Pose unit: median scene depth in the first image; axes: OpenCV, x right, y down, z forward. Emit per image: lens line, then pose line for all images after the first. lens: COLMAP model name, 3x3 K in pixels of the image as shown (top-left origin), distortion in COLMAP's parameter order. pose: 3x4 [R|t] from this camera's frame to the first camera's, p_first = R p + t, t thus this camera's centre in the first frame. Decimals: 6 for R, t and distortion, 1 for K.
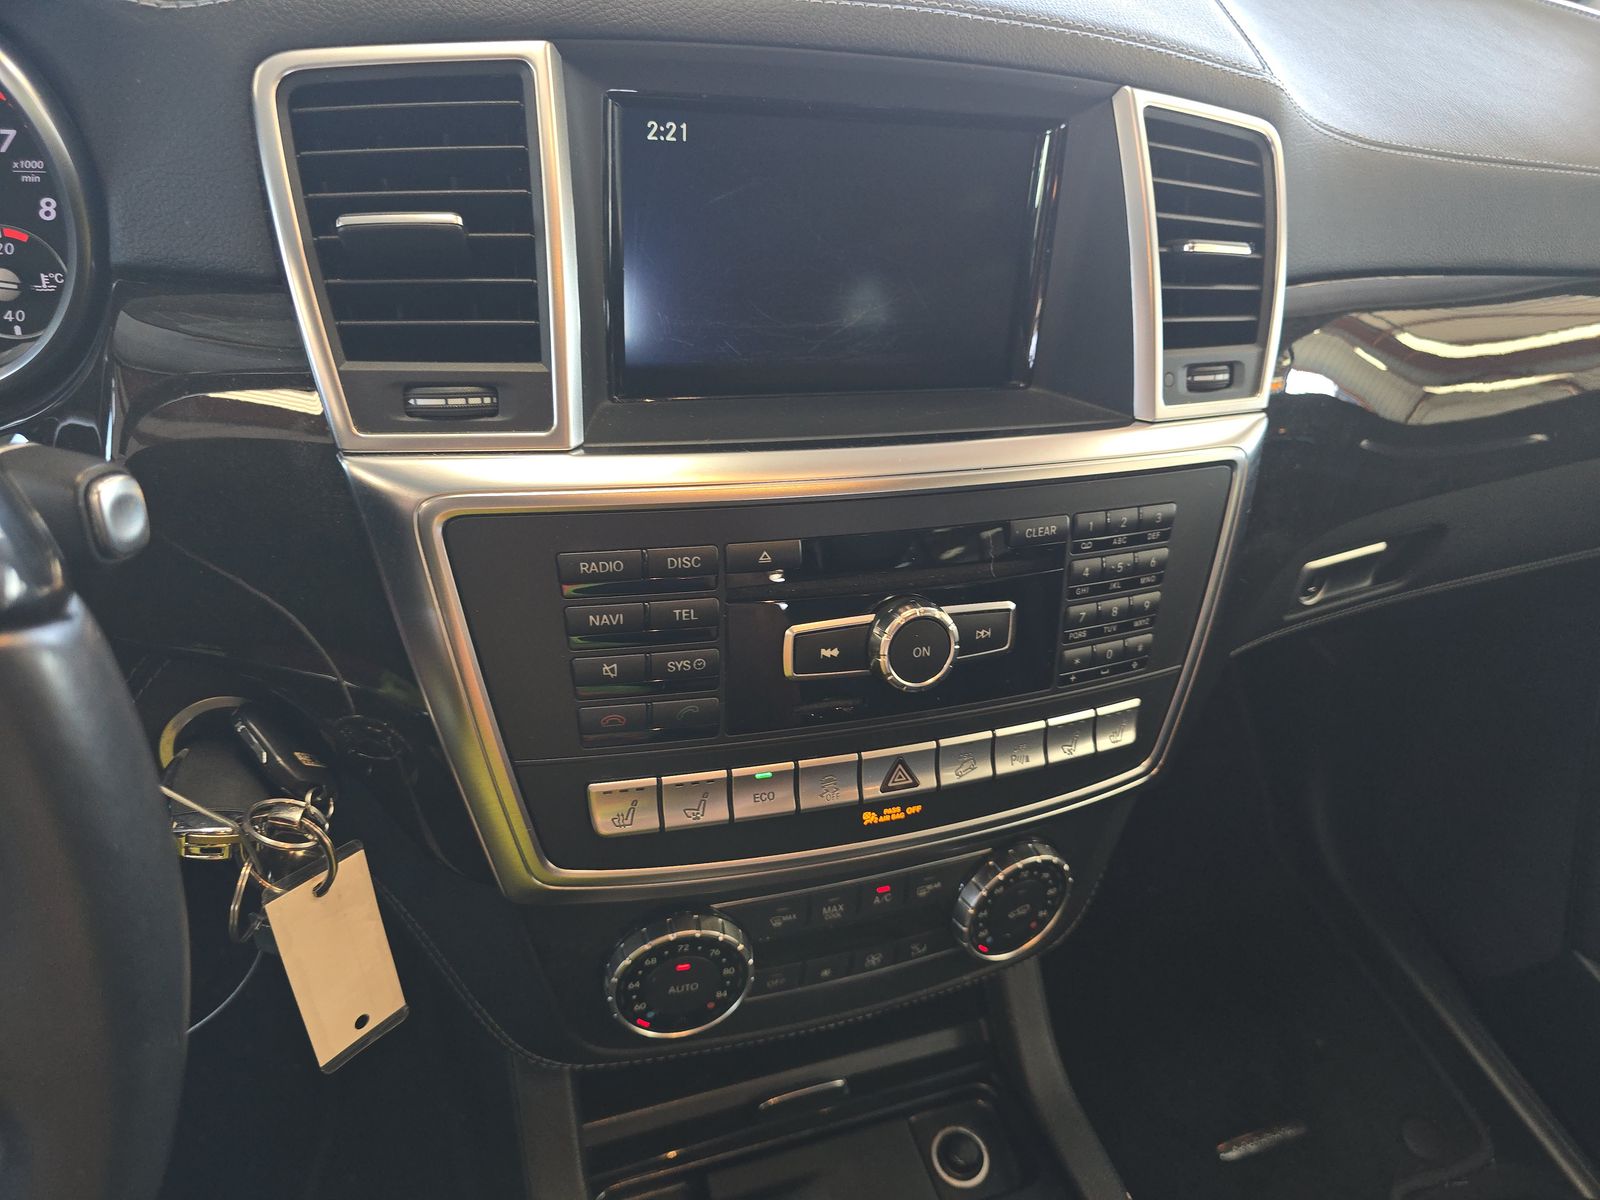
lens RADIAL K [[1095.6, 0, 783.7], [0, 1095.6, 597.5], [0, 0, 1]] dist [0.023196, -0.023353]
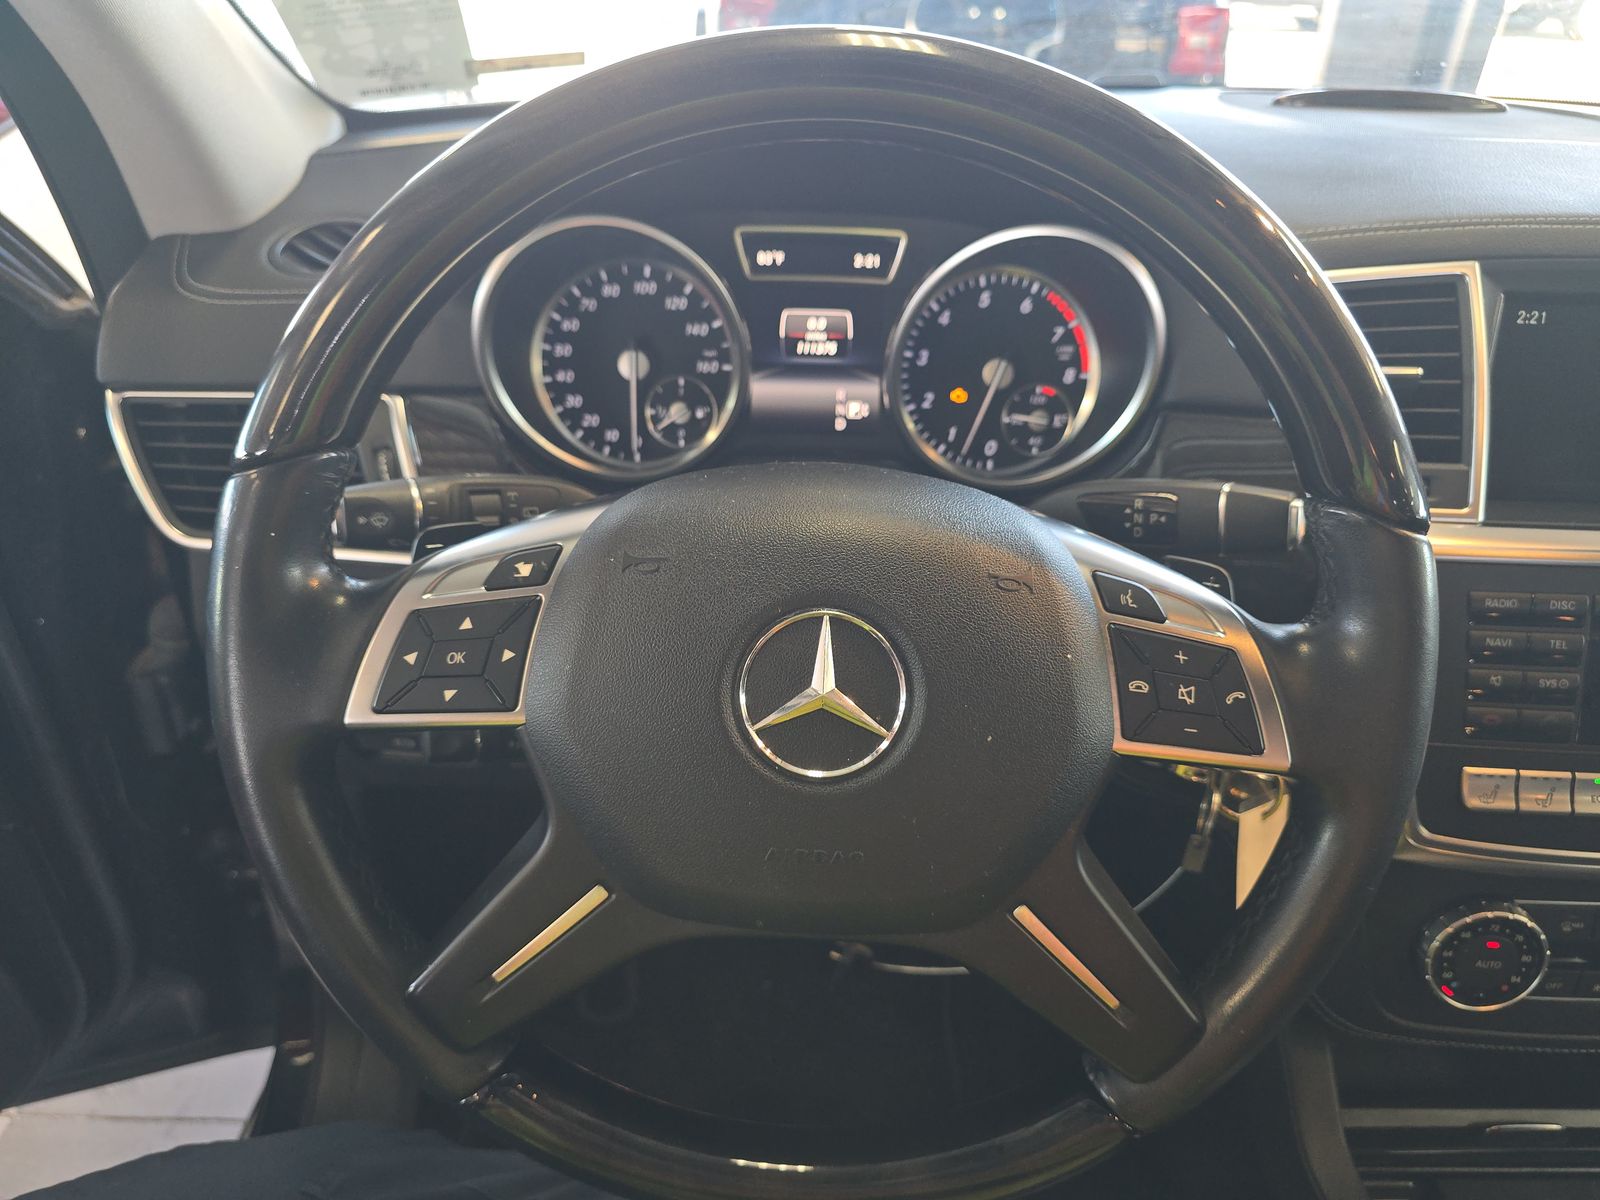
lens RADIAL K [[1095.6, 0, 794.0], [0, 1095.6, 602.7], [0, 0, 1]] dist [0.023196, -0.023353]
pose [[0.948576, 0.054186, -0.311876, -0.539776], [-0.109972, 0.980283, -0.164167, 0.279767], [0.296831, 0.190023, 0.935833, -0.555656]]
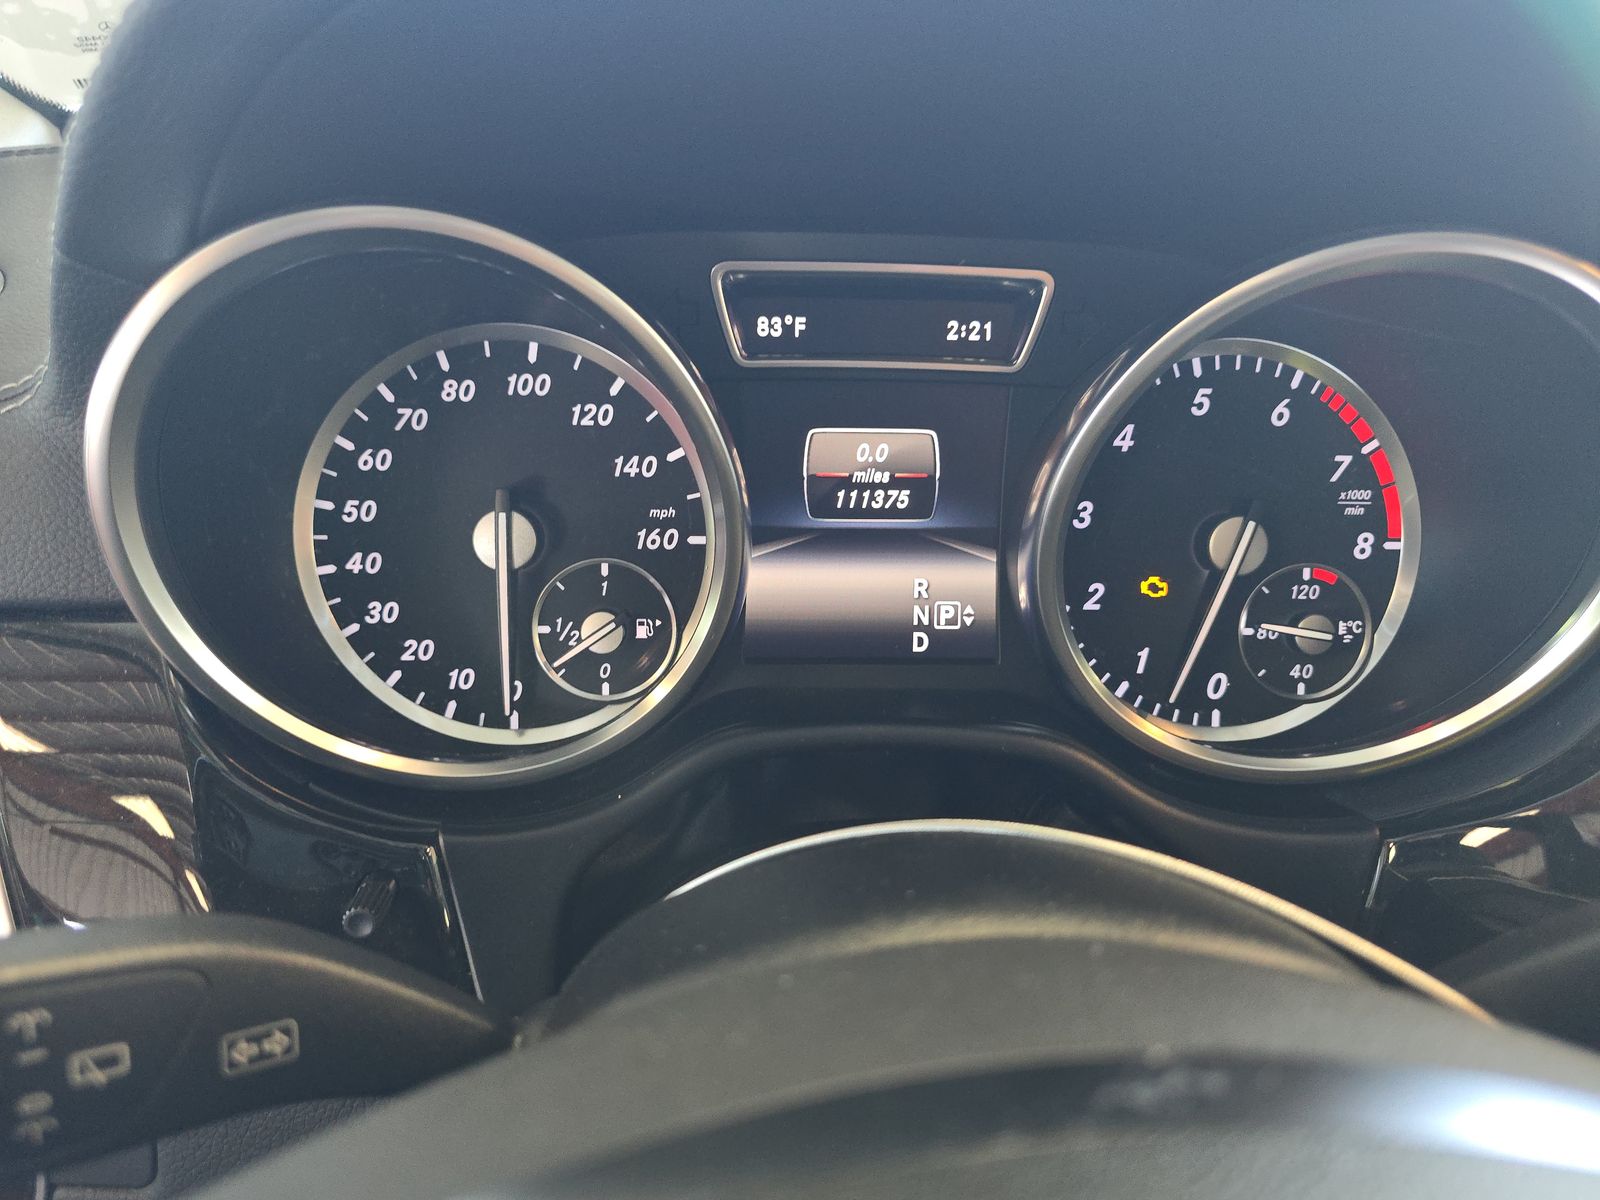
lens RADIAL K [[1095.6, 0, 811.0], [0, 1095.6, 595.9], [0, 0, 1]] dist [0.023196, -0.023353]
pose [[0.960421, 0.002048, -0.278546, -0.848751], [-0.083432, 0.956180, -0.280639, -0.053270], [0.265765, 0.292771, 0.918506, 0.150624]]
